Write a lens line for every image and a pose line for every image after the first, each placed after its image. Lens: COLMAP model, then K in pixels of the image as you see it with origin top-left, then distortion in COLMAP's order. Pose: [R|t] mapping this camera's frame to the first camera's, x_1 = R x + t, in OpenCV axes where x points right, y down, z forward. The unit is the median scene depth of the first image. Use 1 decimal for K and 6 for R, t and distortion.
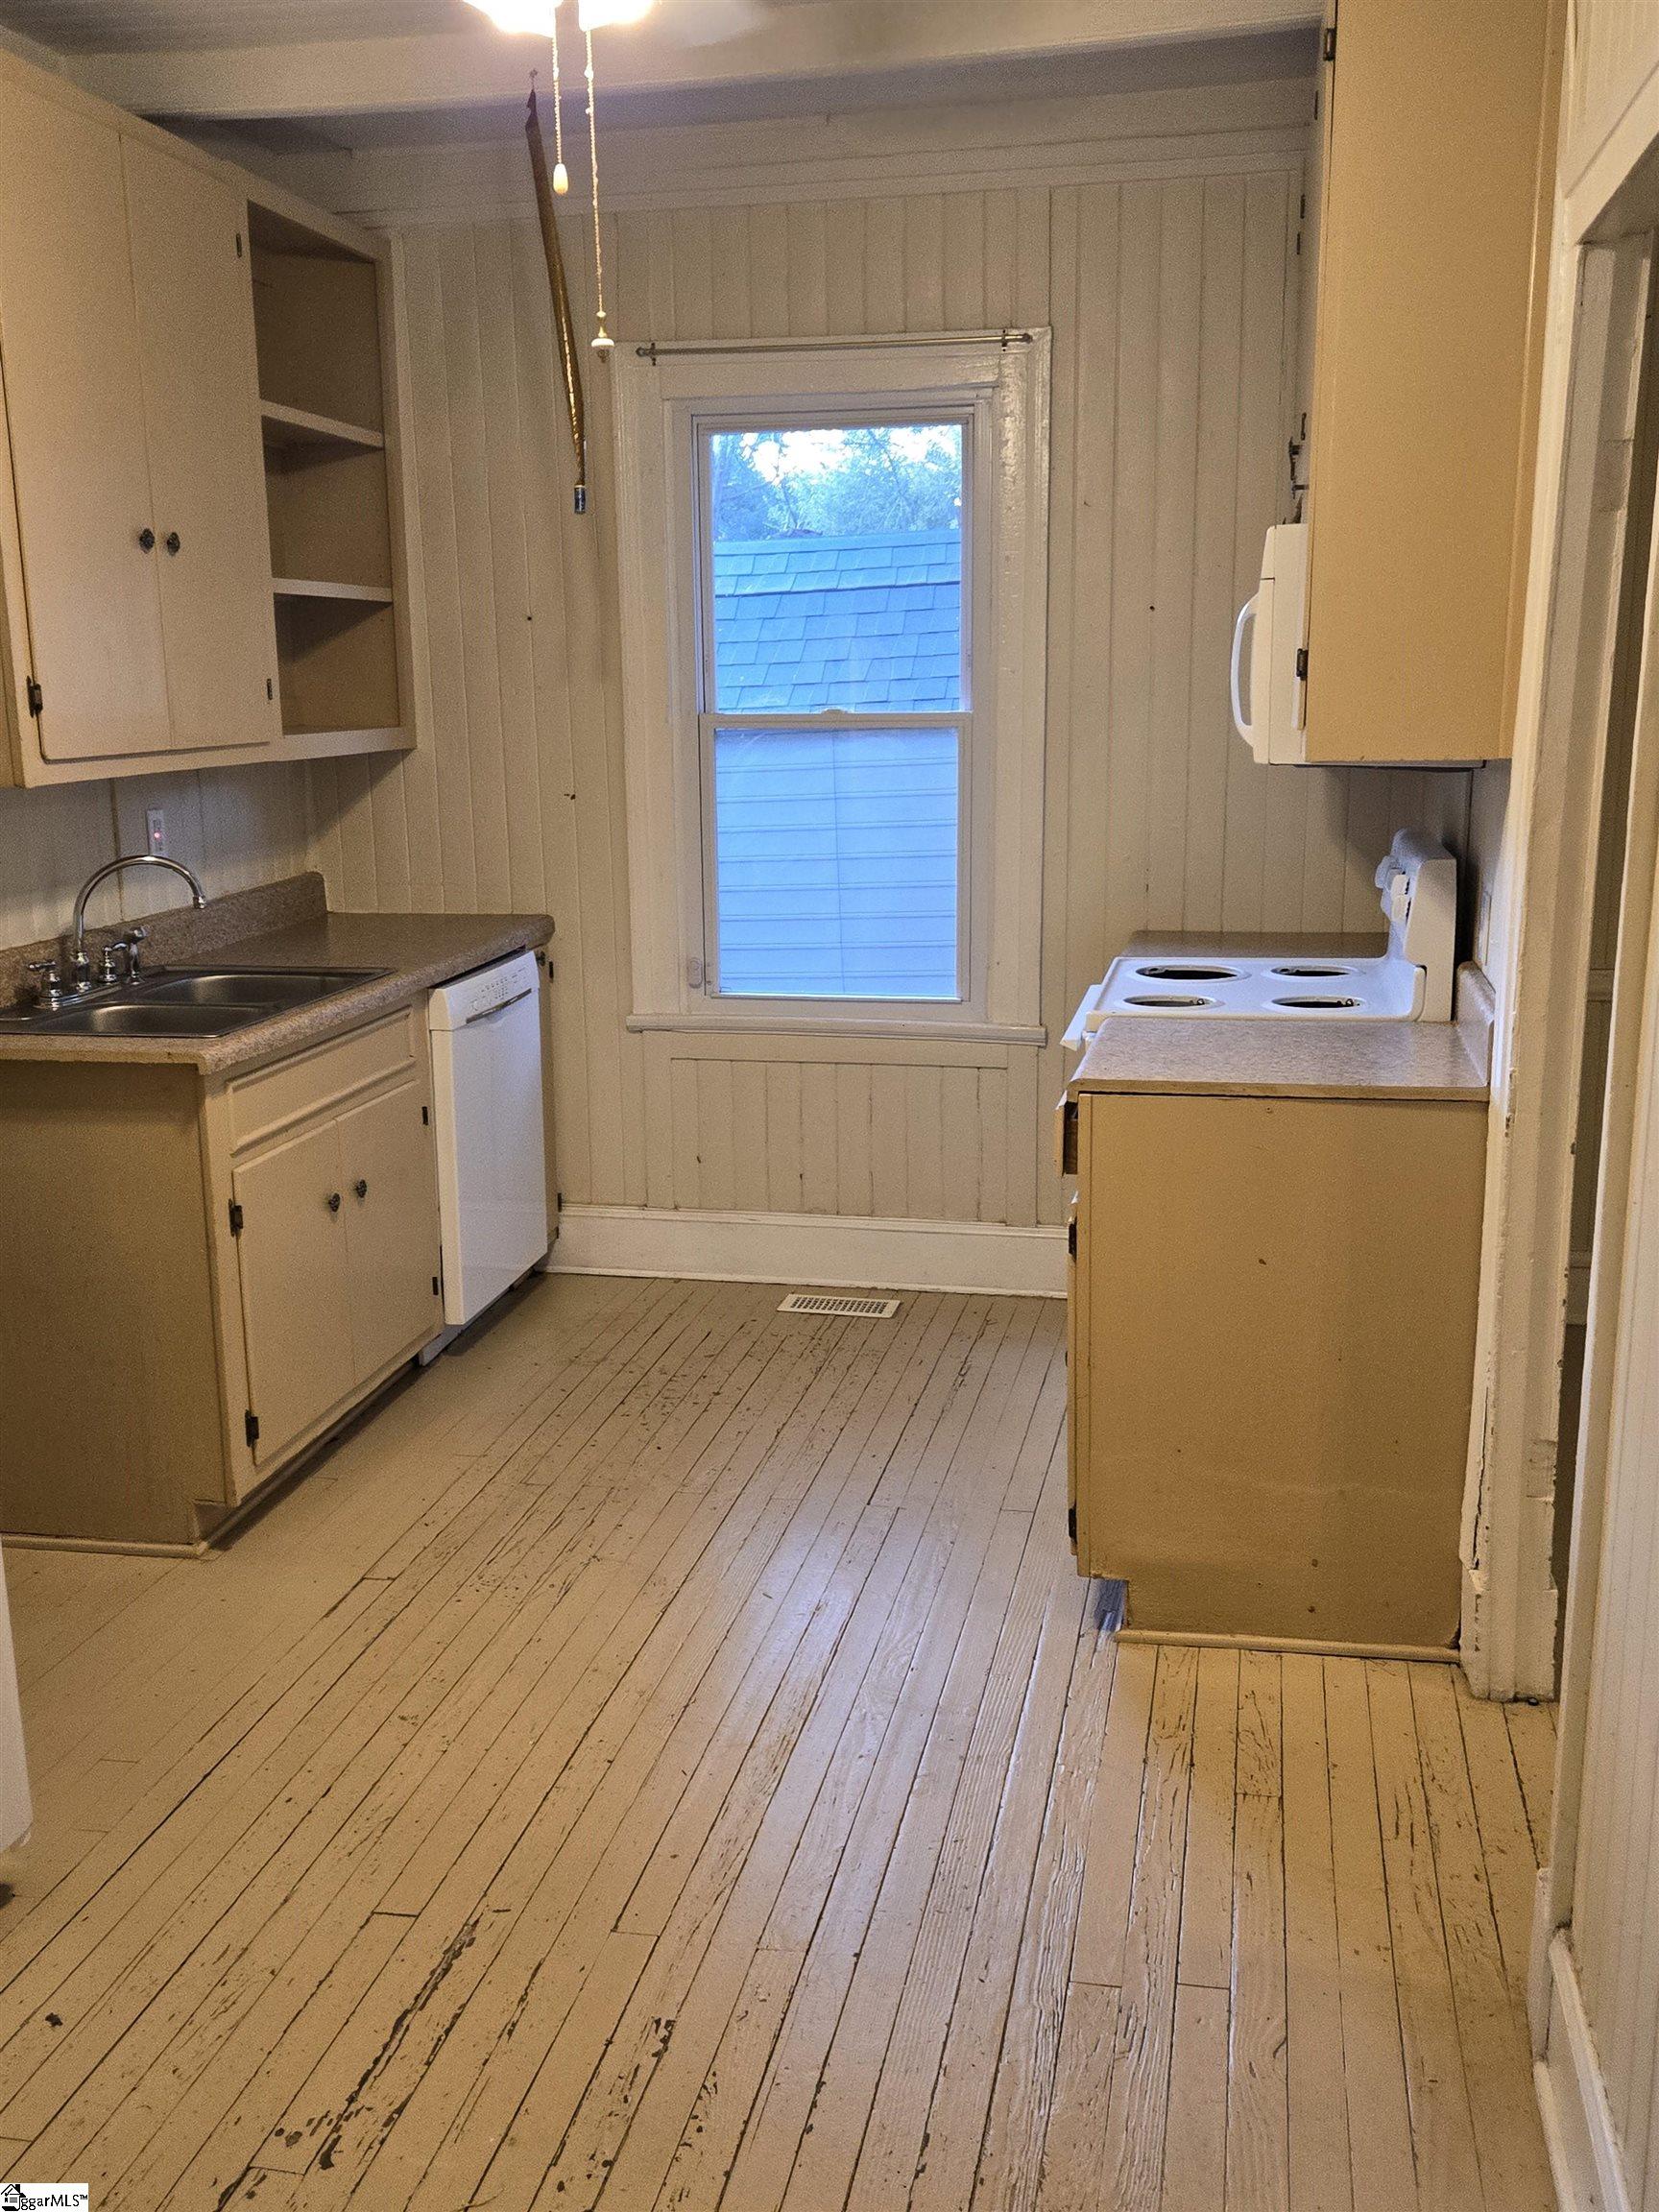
lens RADIAL K [[2010.7, 0, 832.5], [0, 2010.7, 1110.7], [0, 0, 1]] dist [0.021463, 0.000000]
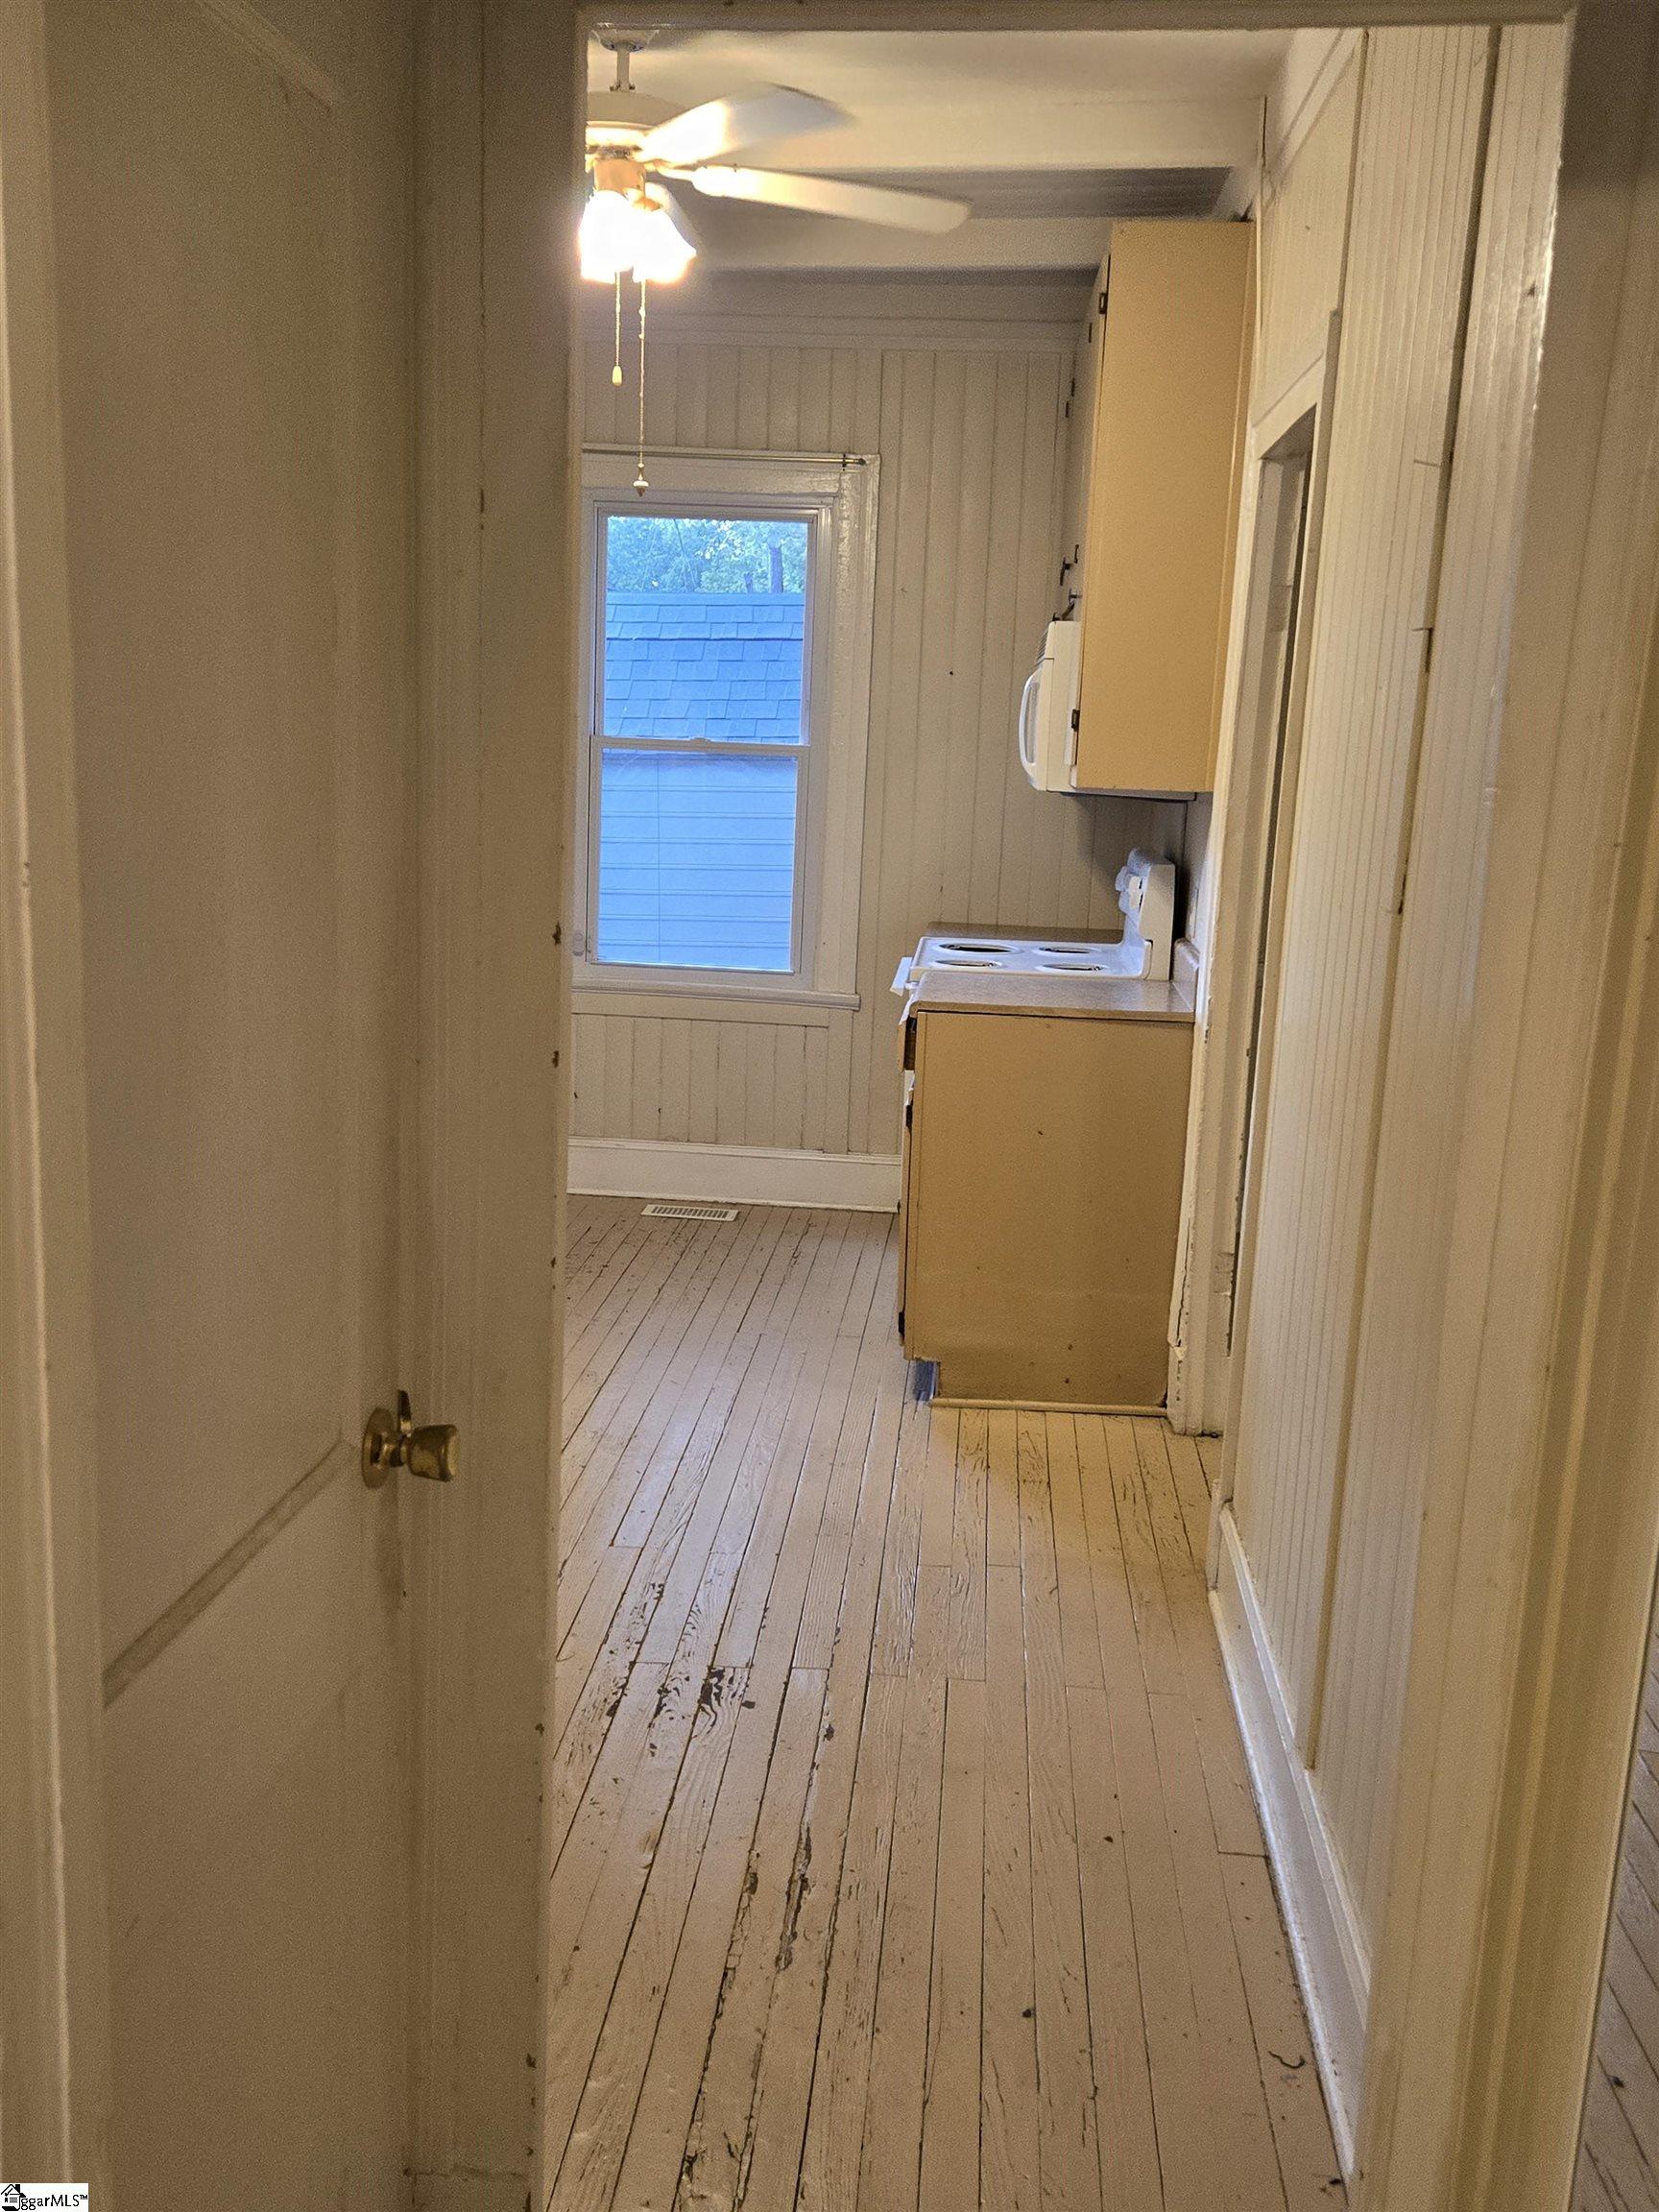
lens RADIAL K [[2010.7, 0, 827.6], [0, 2010.7, 1105.5], [0, 0, 1]] dist [0.021463, 0.000000]
pose [[0.990553, 0.027635, 0.134319, -0.125035], [-0.024271, 0.999351, -0.026621, 0.094113], [-0.134967, 0.023110, 0.990581, -0.386522]]
